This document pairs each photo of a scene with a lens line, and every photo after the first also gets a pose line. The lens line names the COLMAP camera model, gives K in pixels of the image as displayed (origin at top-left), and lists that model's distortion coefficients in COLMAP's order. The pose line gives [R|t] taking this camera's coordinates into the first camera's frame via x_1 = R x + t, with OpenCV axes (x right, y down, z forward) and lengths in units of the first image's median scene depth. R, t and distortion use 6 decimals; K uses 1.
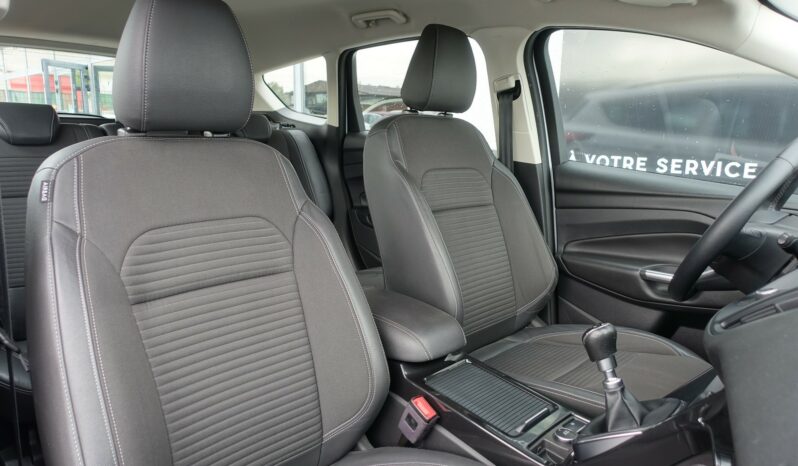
lens RADIAL K [[550.6, 0, 399.7], [0, 550.6, 229.6], [0, 0, 1]] dist [-0.004982, 0.005250]
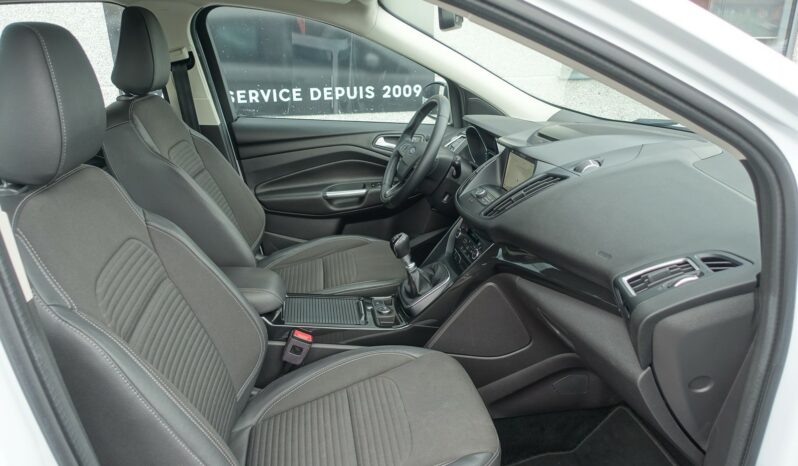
lens RADIAL K [[550.6, 0, 399.7], [0, 550.6, 229.6], [0, 0, 1]] dist [-0.004982, 0.005250]
pose [[0.611994, -0.294912, 0.733819, -0.426463], [0.173758, 0.955340, 0.239027, -0.120607], [-0.771538, -0.018776, 0.635906, -0.017700]]
